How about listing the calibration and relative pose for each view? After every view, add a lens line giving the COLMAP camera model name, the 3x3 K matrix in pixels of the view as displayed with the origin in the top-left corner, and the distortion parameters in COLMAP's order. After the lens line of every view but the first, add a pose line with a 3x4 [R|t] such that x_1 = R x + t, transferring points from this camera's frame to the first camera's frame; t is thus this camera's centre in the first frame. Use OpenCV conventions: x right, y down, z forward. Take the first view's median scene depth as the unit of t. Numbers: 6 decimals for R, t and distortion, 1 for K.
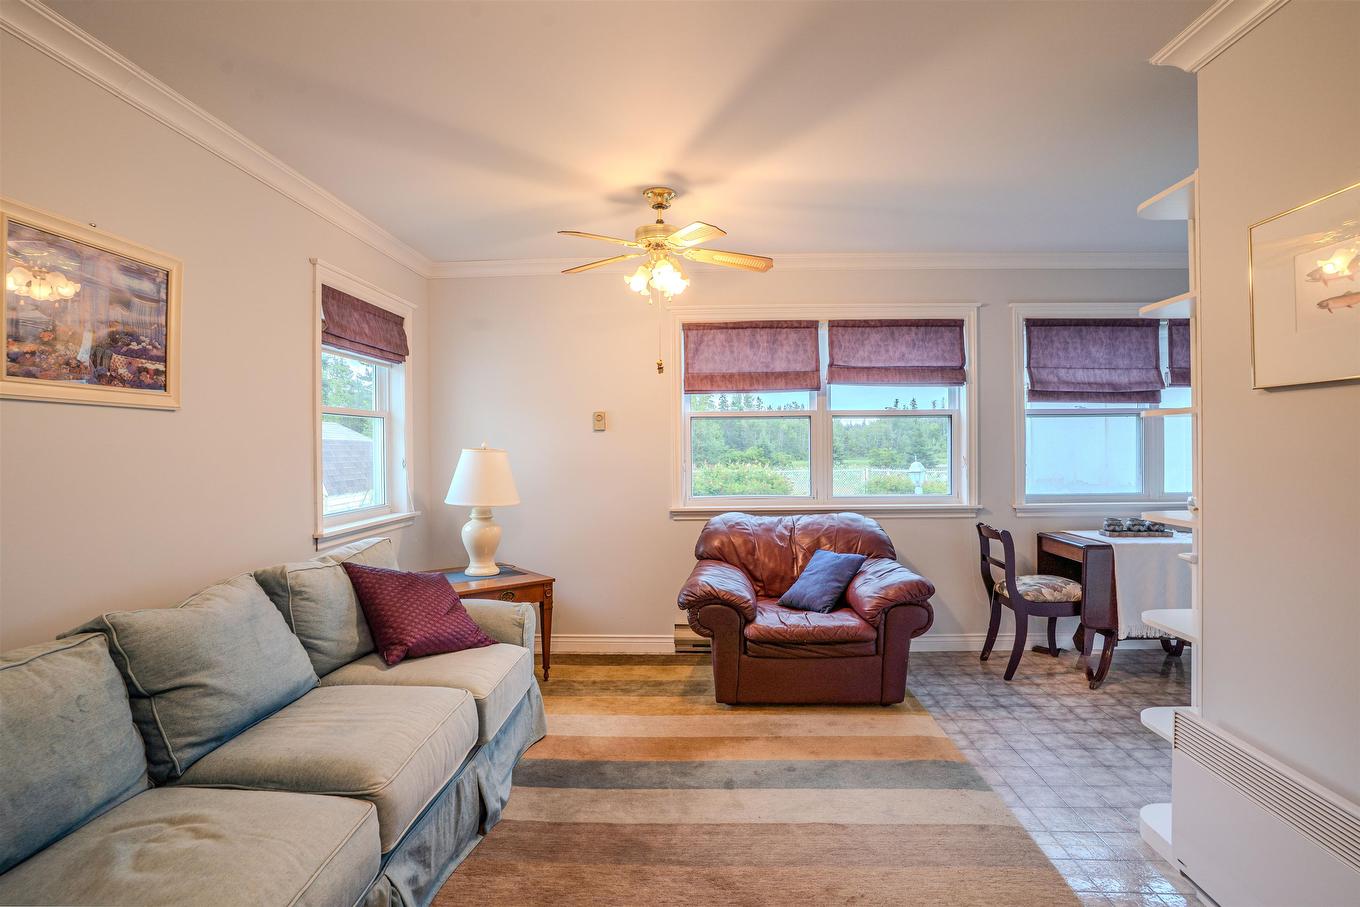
lens RADIAL K [[674.2, 0, 681.8], [0, 674.2, 450.2], [0, 0, 1]] dist [-0.081424, 0.038386]
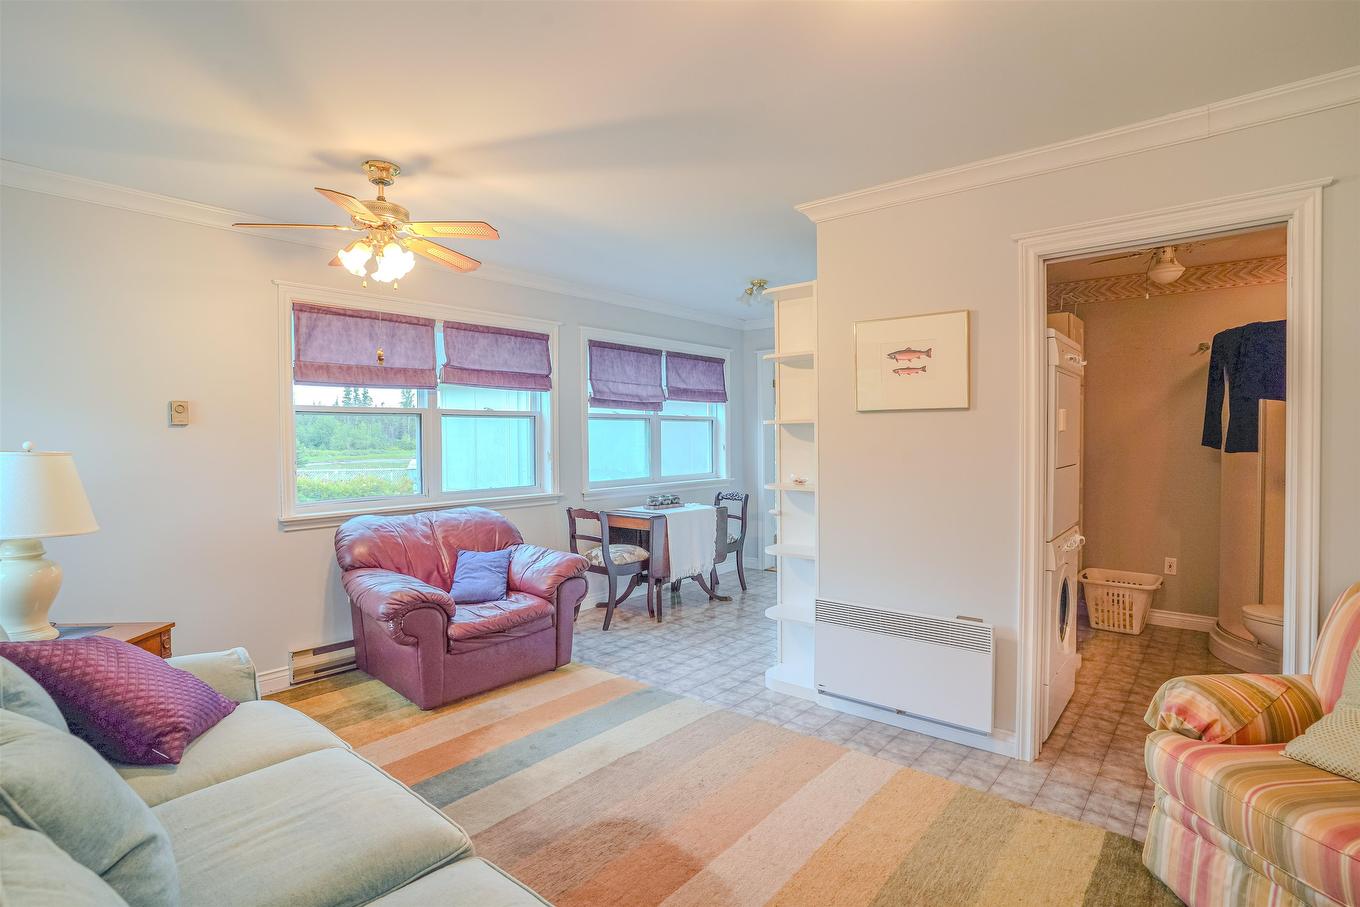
lens RADIAL K [[674.2, 0, 681.8], [0, 674.2, 450.2], [0, 0, 1]] dist [-0.081424, 0.038386]
pose [[0.611937, -0.012370, 0.790810, -0.369335], [0.009036, 0.999922, 0.008649, -0.002131], [-0.790855, 0.001854, 0.612001, 0.093549]]
